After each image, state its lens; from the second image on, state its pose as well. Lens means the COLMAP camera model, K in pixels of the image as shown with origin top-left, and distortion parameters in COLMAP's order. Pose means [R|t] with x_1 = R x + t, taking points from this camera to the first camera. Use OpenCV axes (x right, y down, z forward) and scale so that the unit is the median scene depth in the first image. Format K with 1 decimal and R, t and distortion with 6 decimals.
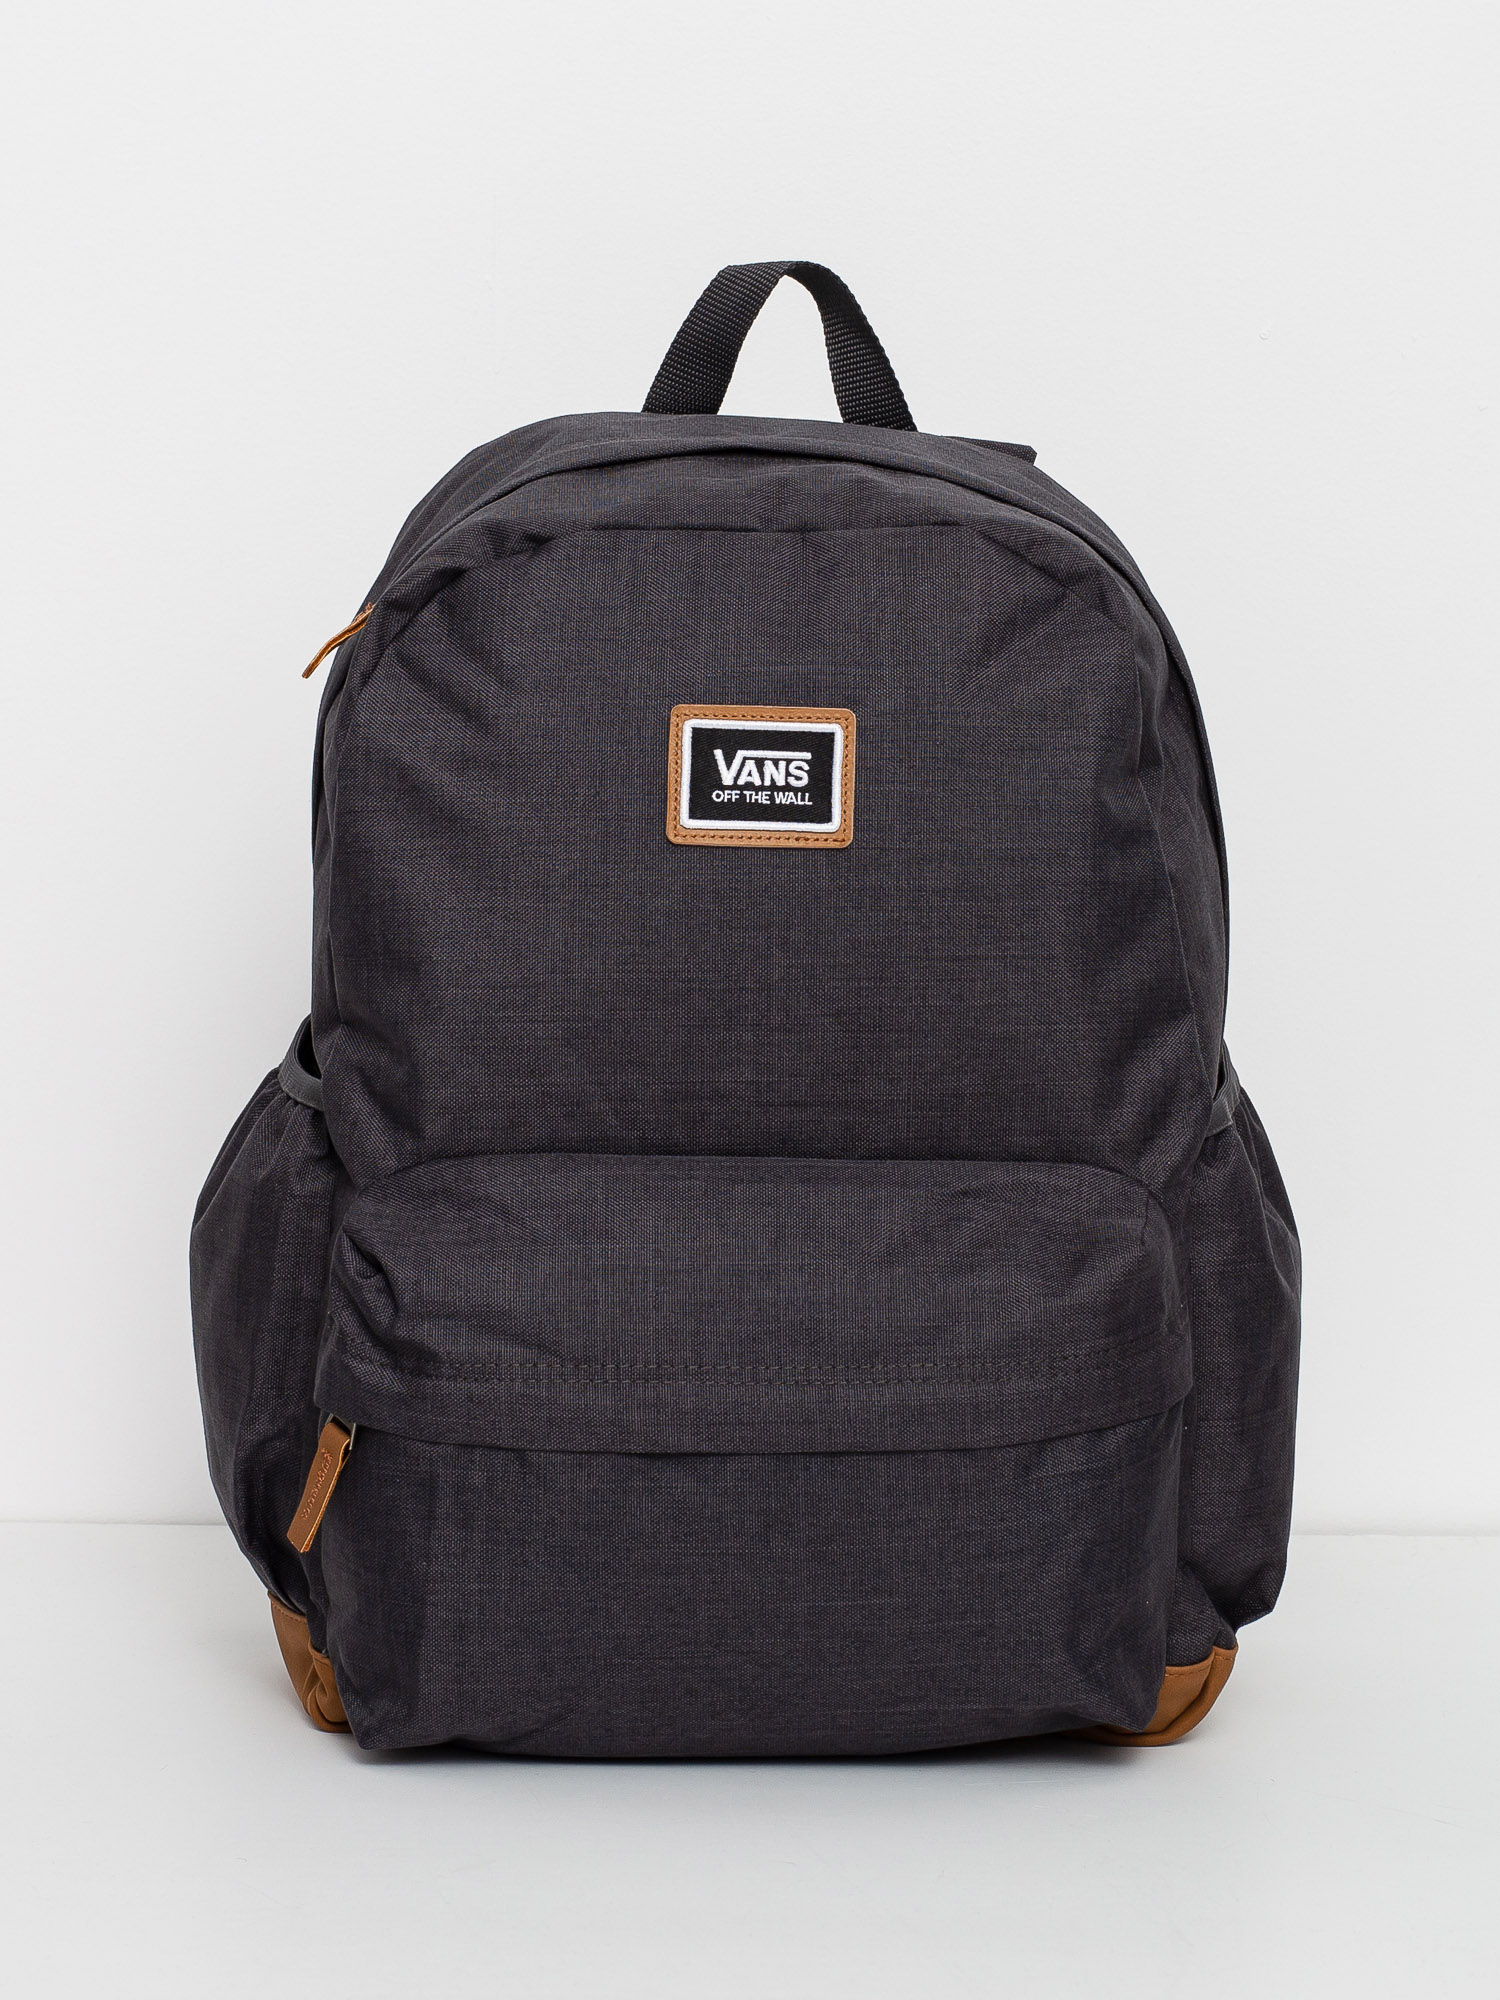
lens RADIAL K [[2824.6, 0, 753.1], [0, 2824.6, 999.0], [0, 0, 1]] dist [-0.082519, 0.000000]
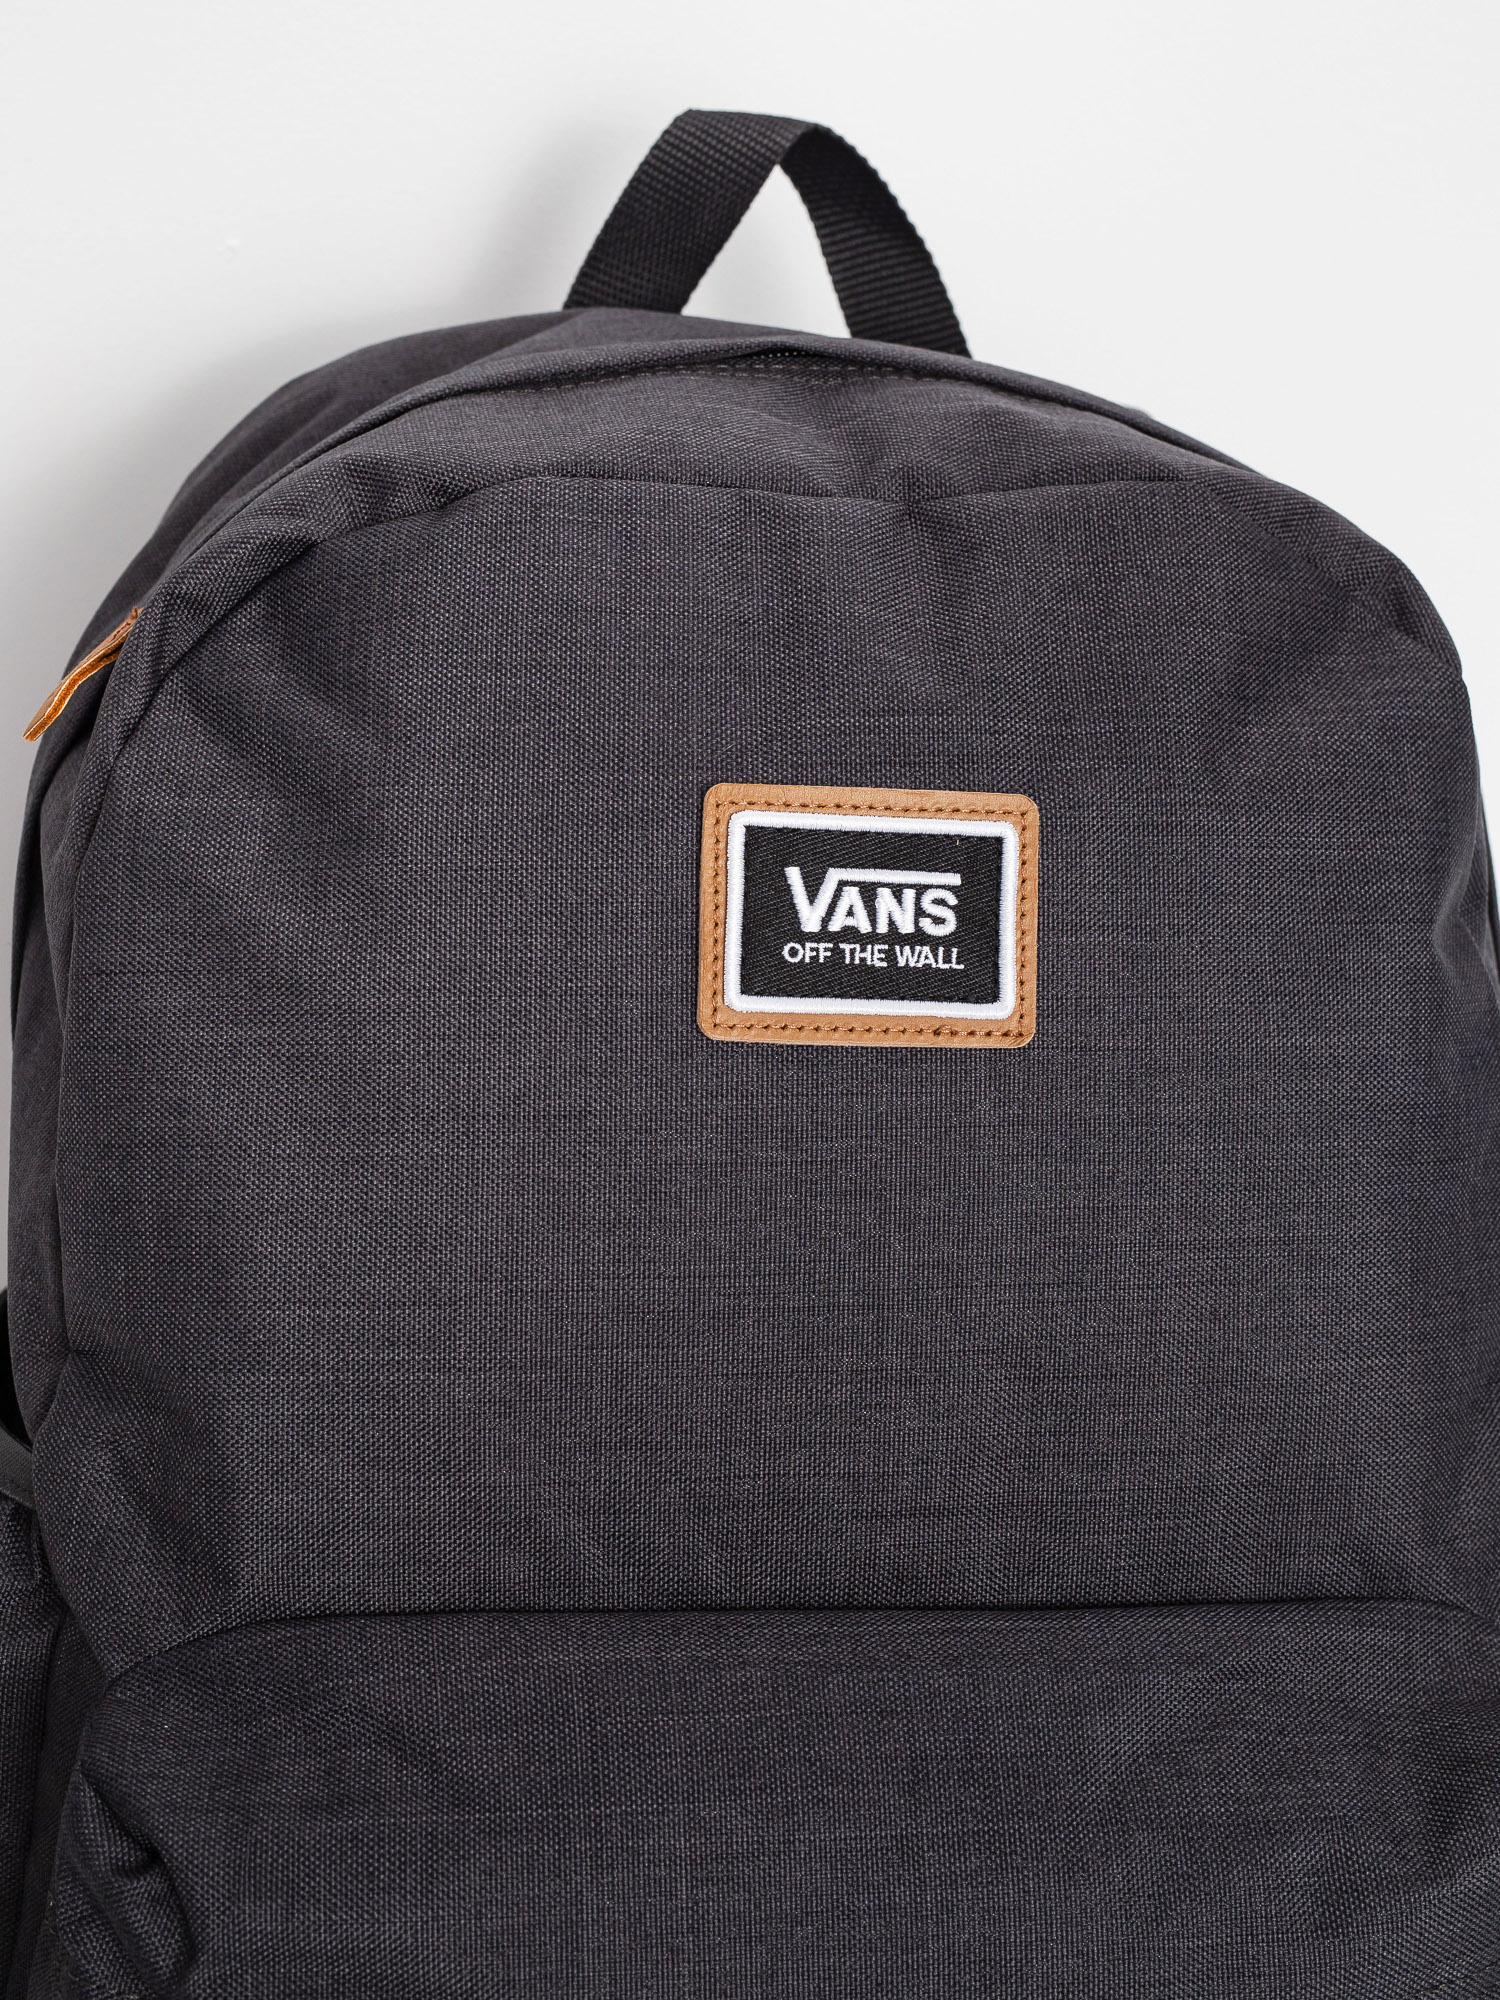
lens RADIAL K [[2824.6, 0, 753.6], [0, 2824.6, 908.1], [0, 0, 1]] dist [-0.082519, 0.000000]
pose [[0.993720, 0.008456, 0.111571, -0.080232], [-0.000204, 0.997275, -0.073768, -0.039979], [-0.111891, 0.073282, 0.991015, 0.457493]]
